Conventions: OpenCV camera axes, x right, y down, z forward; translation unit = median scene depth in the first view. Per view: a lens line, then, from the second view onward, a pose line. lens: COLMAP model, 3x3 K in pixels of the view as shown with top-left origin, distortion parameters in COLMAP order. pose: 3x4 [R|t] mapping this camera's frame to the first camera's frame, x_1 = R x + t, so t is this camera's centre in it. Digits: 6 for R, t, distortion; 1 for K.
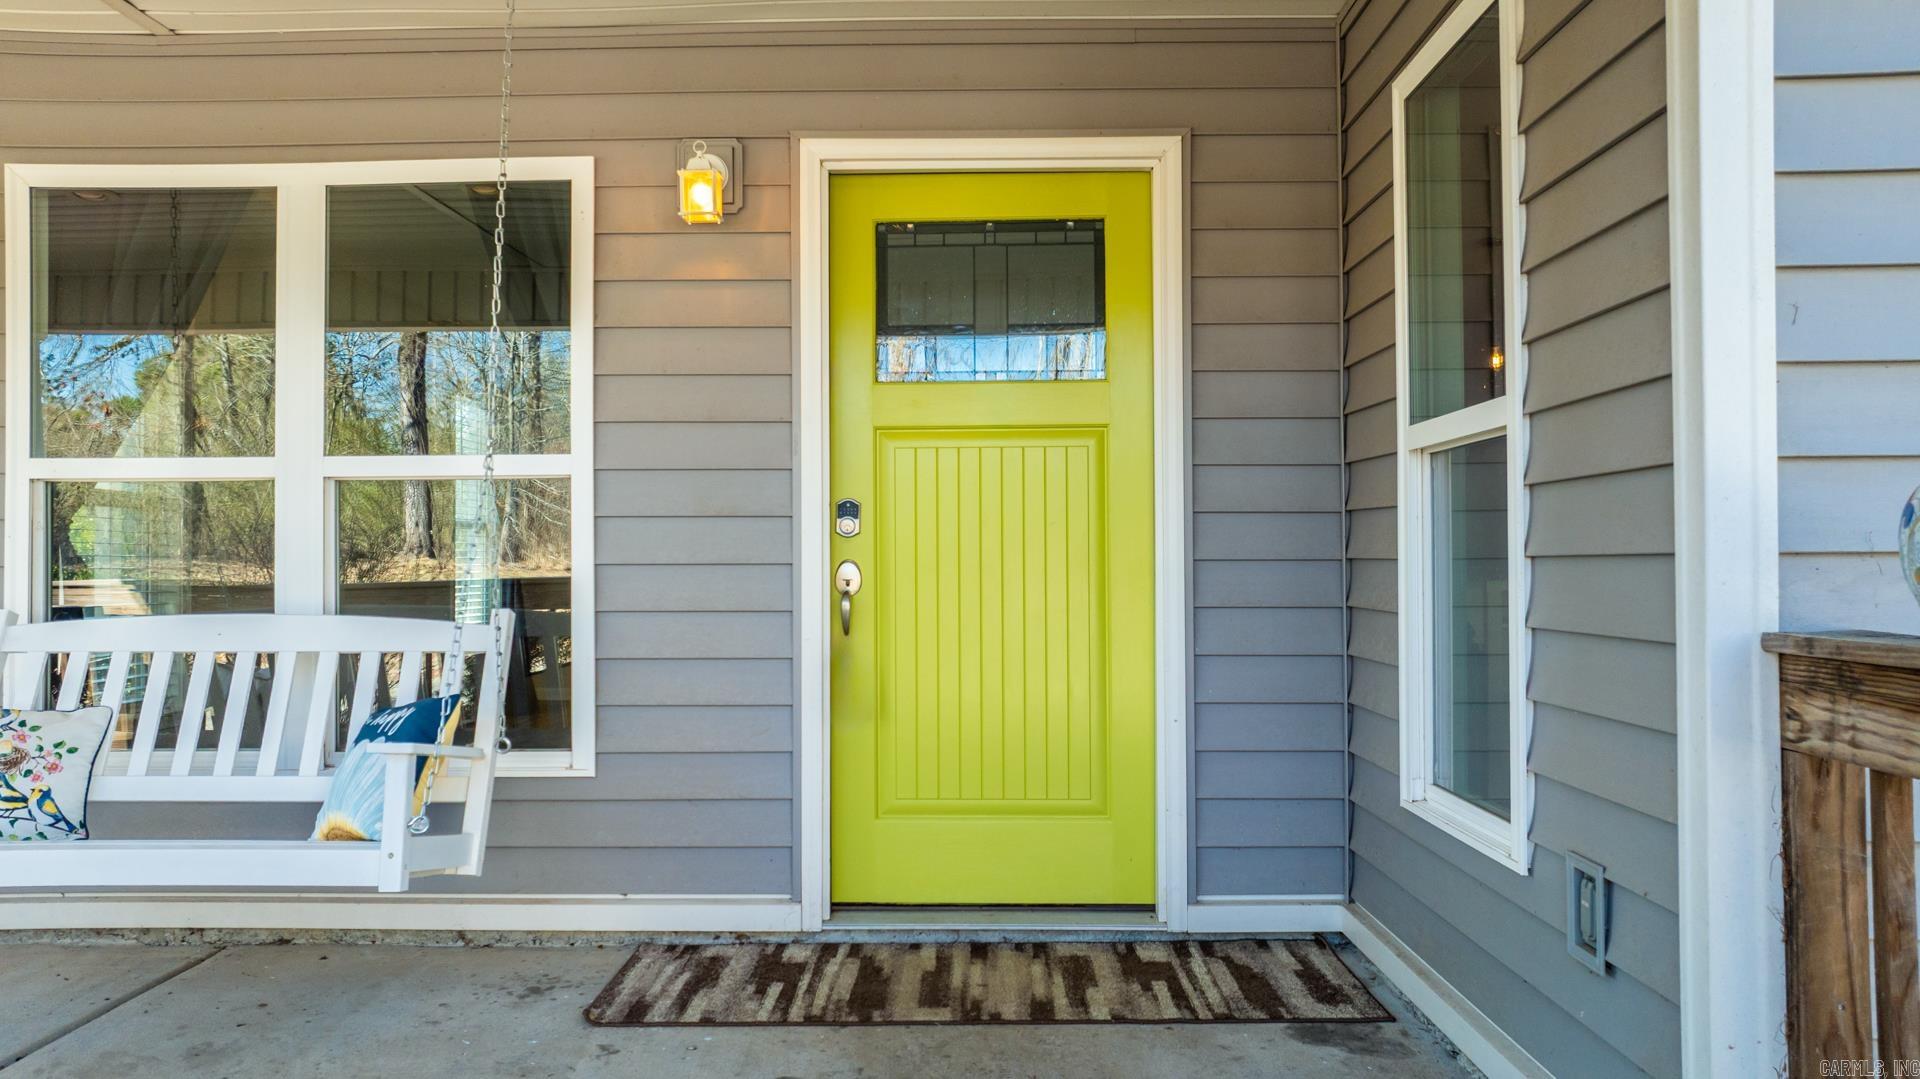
lens RADIAL K [[1370.2, 0, 962.6], [0, 1370.2, 542.5], [0, 0, 1]] dist [-0.073818, 0.079084]
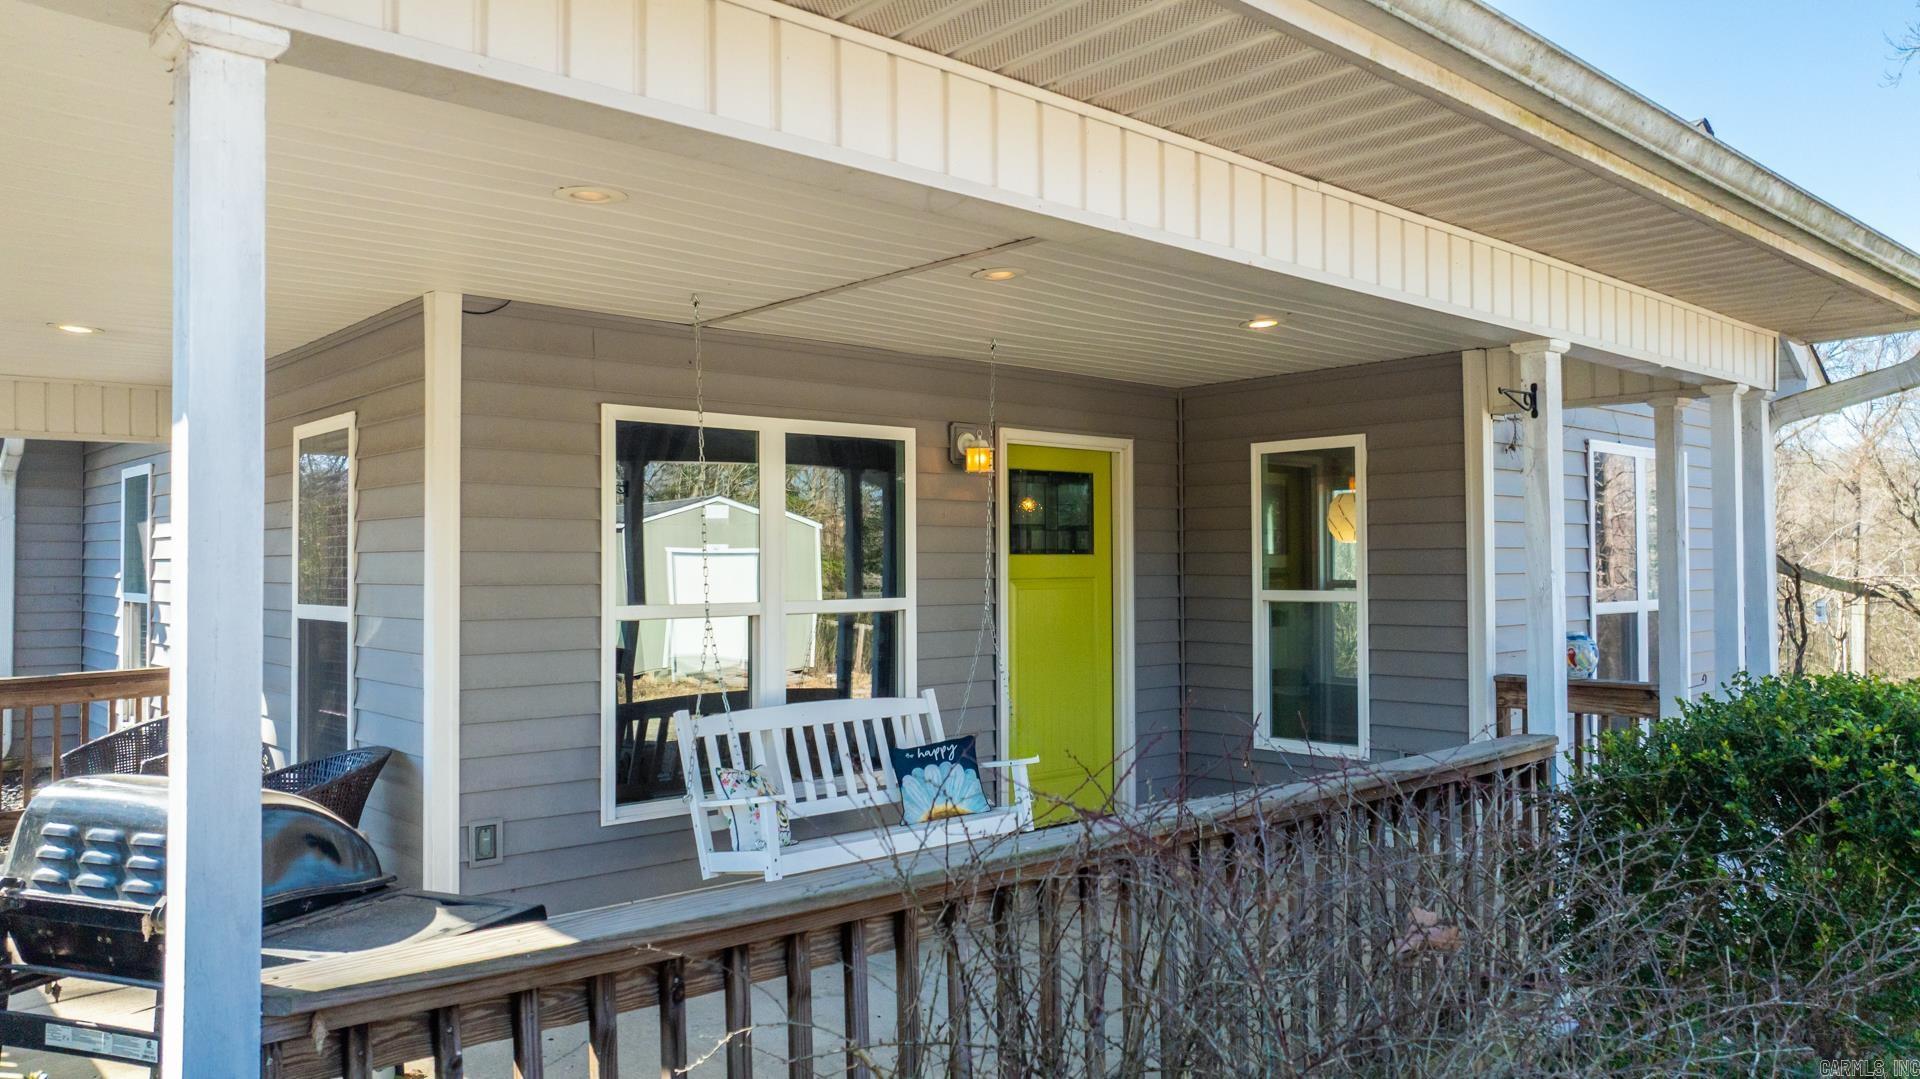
lens RADIAL K [[1370.2, 0, 962.6], [0, 1370.2, 542.5], [0, 0, 1]] dist [-0.073818, 0.079084]
pose [[0.740283, 0.009991, 0.672222, -1.425254], [-0.007196, 0.999950, -0.006936, -0.124560], [-0.672257, 0.000297, 0.740318, -0.357114]]
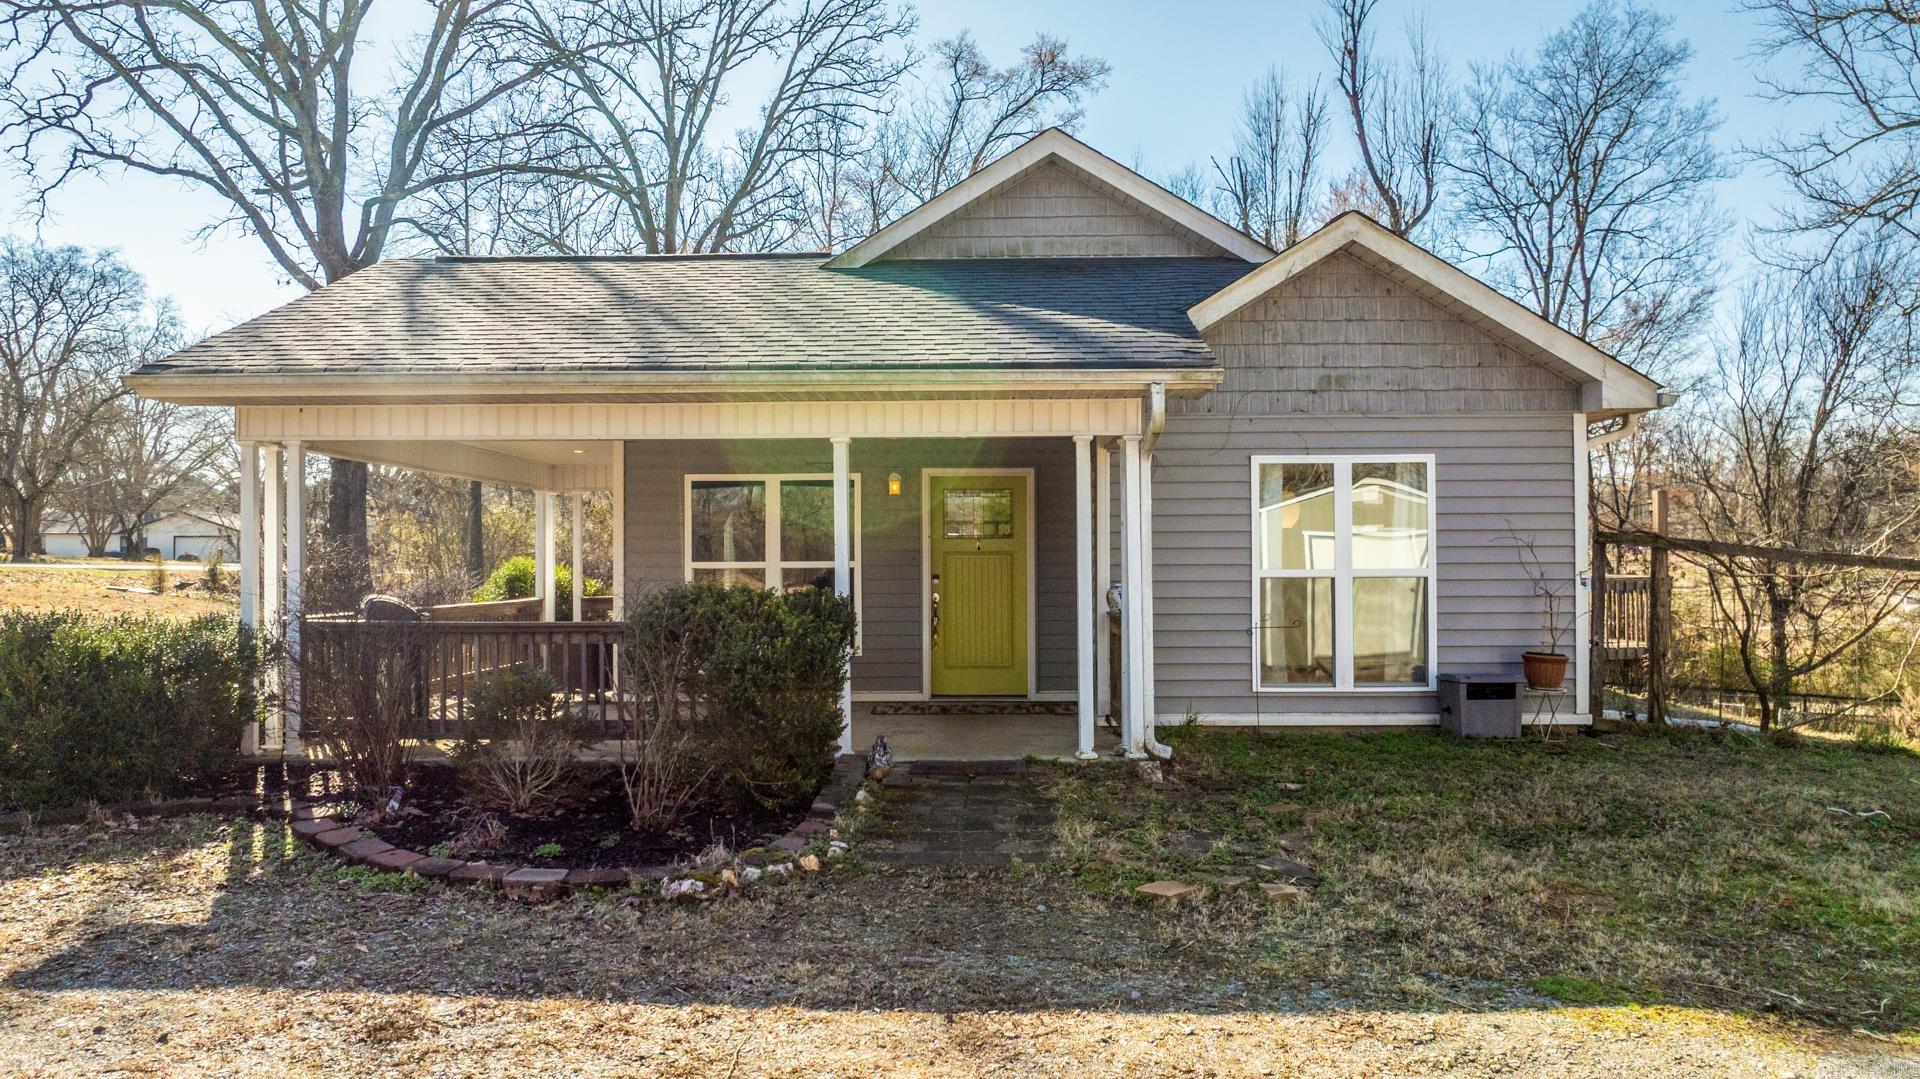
lens RADIAL K [[1370.2, 0, 962.6], [0, 1370.2, 542.5], [0, 0, 1]] dist [-0.073818, 0.079084]
pose [[0.997755, -0.002239, -0.066935, 0.210988], [0.002373, 0.999995, 0.001926, -0.117649], [0.066930, -0.002081, 0.997755, -2.412404]]
